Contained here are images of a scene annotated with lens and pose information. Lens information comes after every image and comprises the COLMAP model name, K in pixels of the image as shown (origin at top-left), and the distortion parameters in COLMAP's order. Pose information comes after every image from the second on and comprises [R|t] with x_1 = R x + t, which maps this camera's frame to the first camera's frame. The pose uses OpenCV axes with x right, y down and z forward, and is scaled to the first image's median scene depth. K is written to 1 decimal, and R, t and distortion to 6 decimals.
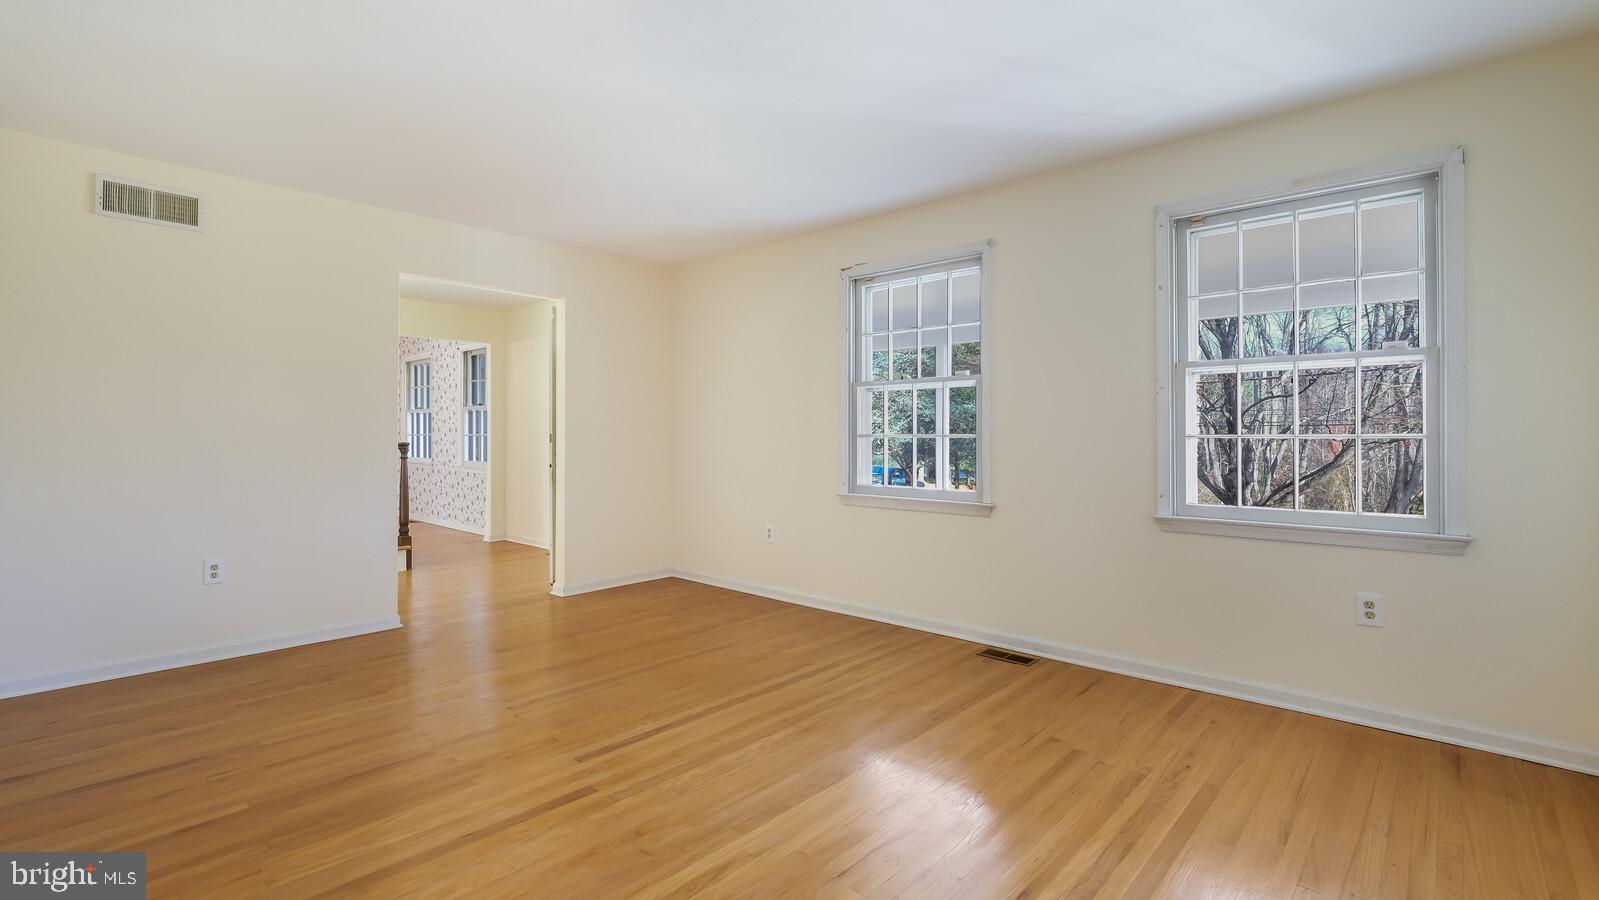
lens RADIAL K [[747.0, 0, 799.5], [0, 747.0, 450.0], [0, 0, 1]] dist [-0.002334, -0.000396]
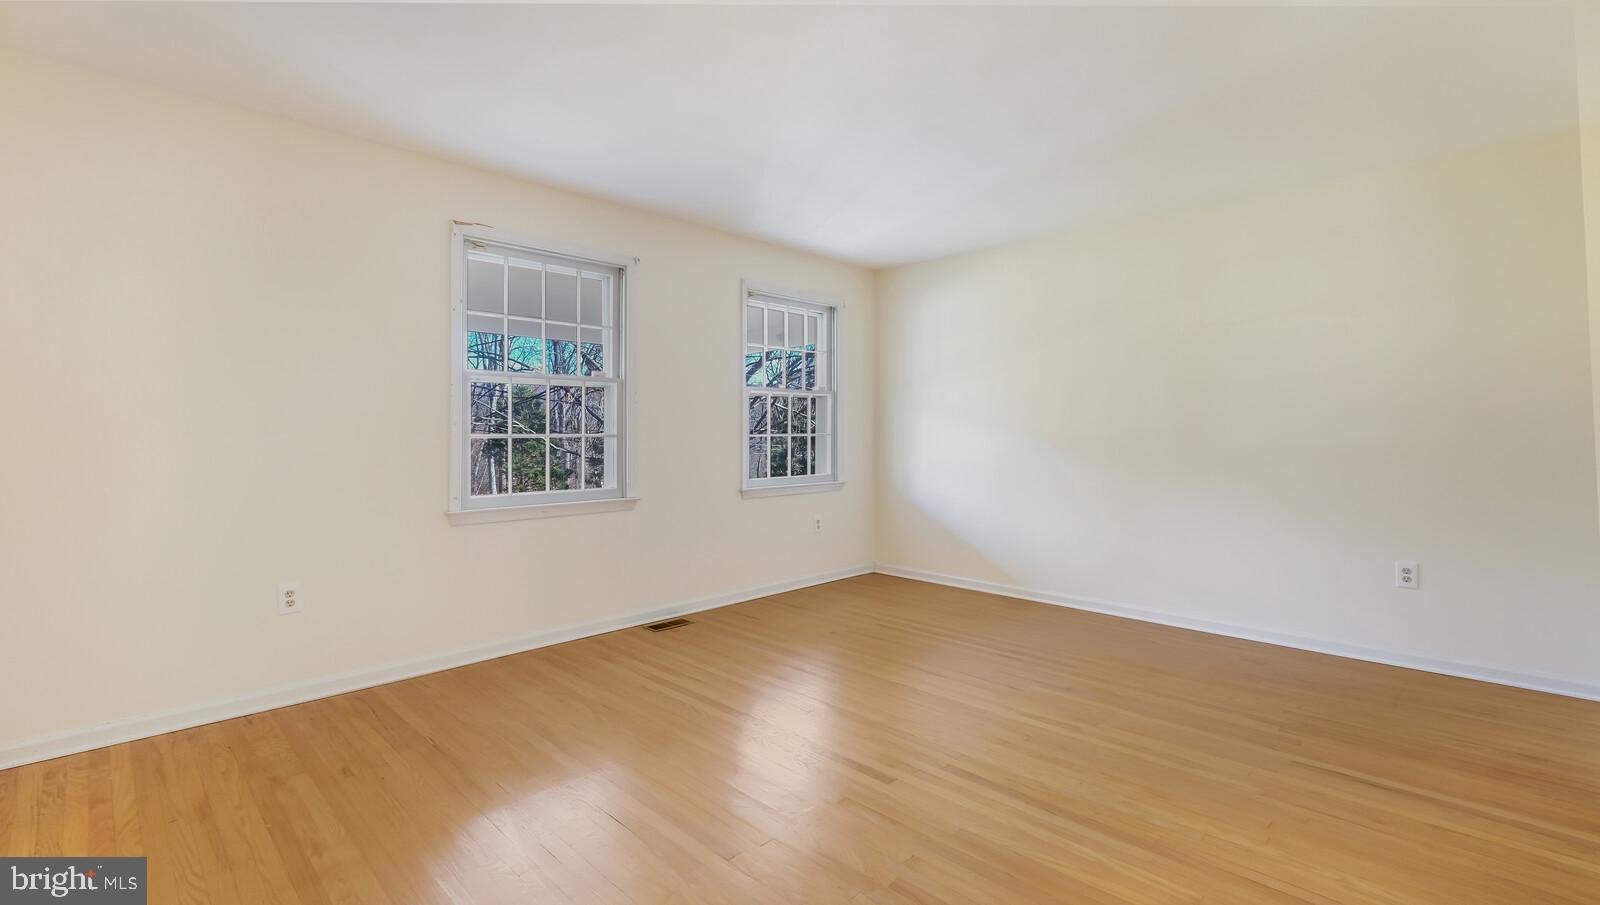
lens RADIAL K [[738.5, 0, 800.0], [0, 738.5, 452.5], [0, 0, 1]] dist [-0.000337, -0.000280]
pose [[-0.009891, -0.026509, 0.999600, -0.858518], [0.023159, 0.999374, 0.026732, -0.018294], [-0.999683, 0.023414, -0.009271, 0.788337]]
